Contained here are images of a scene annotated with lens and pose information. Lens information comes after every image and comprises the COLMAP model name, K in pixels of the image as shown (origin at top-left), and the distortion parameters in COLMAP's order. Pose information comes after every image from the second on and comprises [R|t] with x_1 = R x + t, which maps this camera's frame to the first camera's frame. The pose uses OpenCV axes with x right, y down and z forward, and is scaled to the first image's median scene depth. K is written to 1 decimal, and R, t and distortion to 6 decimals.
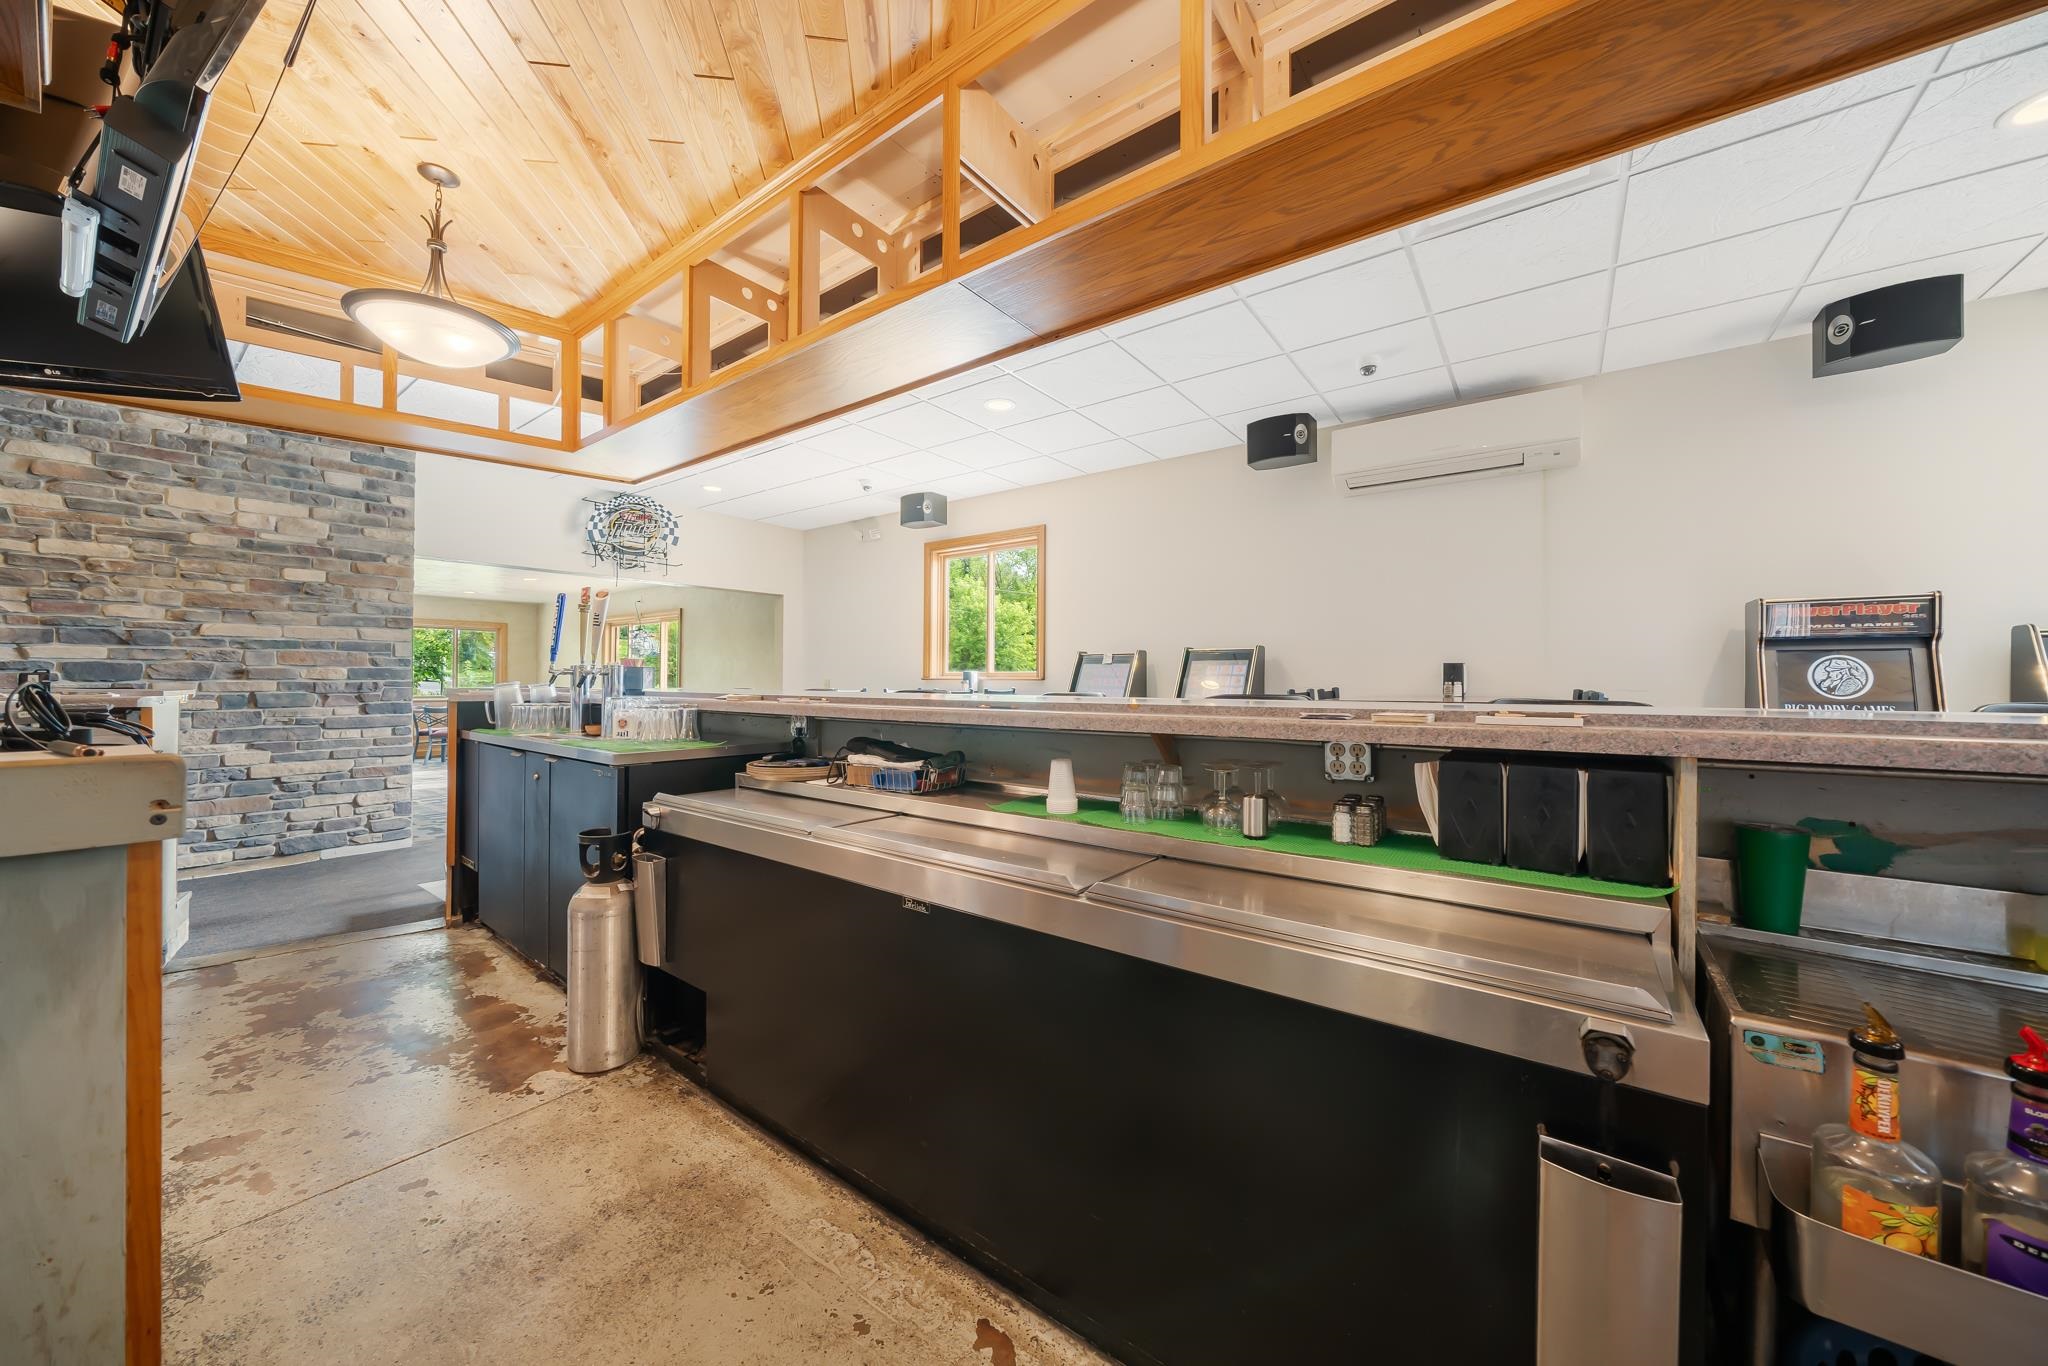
lens RADIAL K [[713.2, 0, 1024.0], [0, 713.2, 683.0], [0, 0, 1]] dist [0.000478, 0.000111]
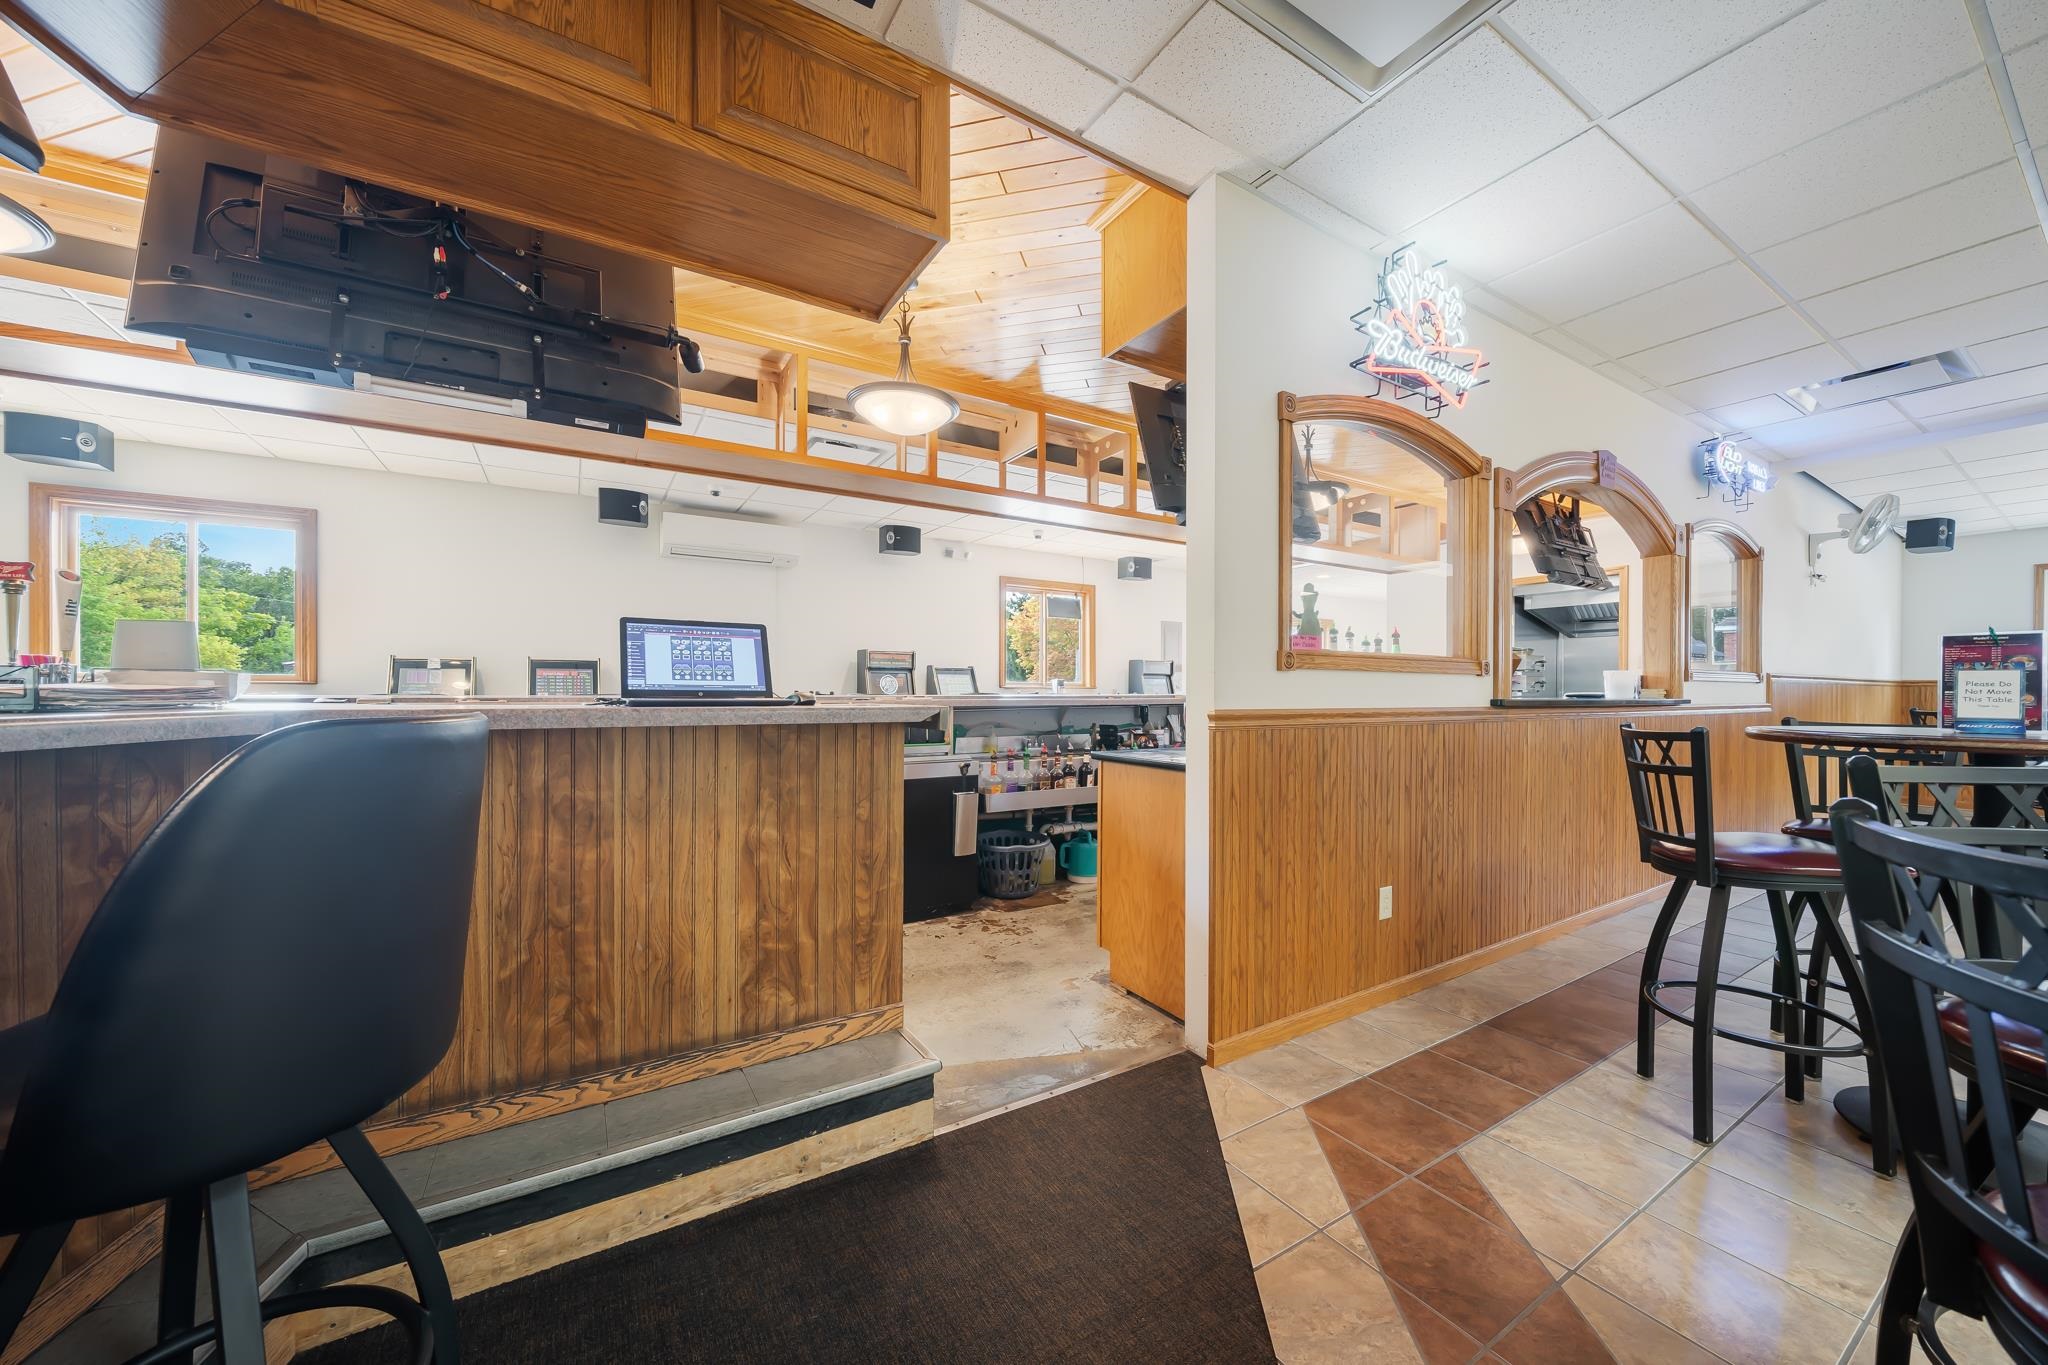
lens RADIAL K [[743.7, 0, 1017.9], [0, 743.7, 691.4], [0, 0, 1]] dist [-0.006170, -0.000070]
pose [[0.367466, -0.006827, 0.930012, -0.754089], [0.000660, 0.999975, 0.007079, -0.001909], [-0.930037, -0.001988, 0.367461, -0.230465]]
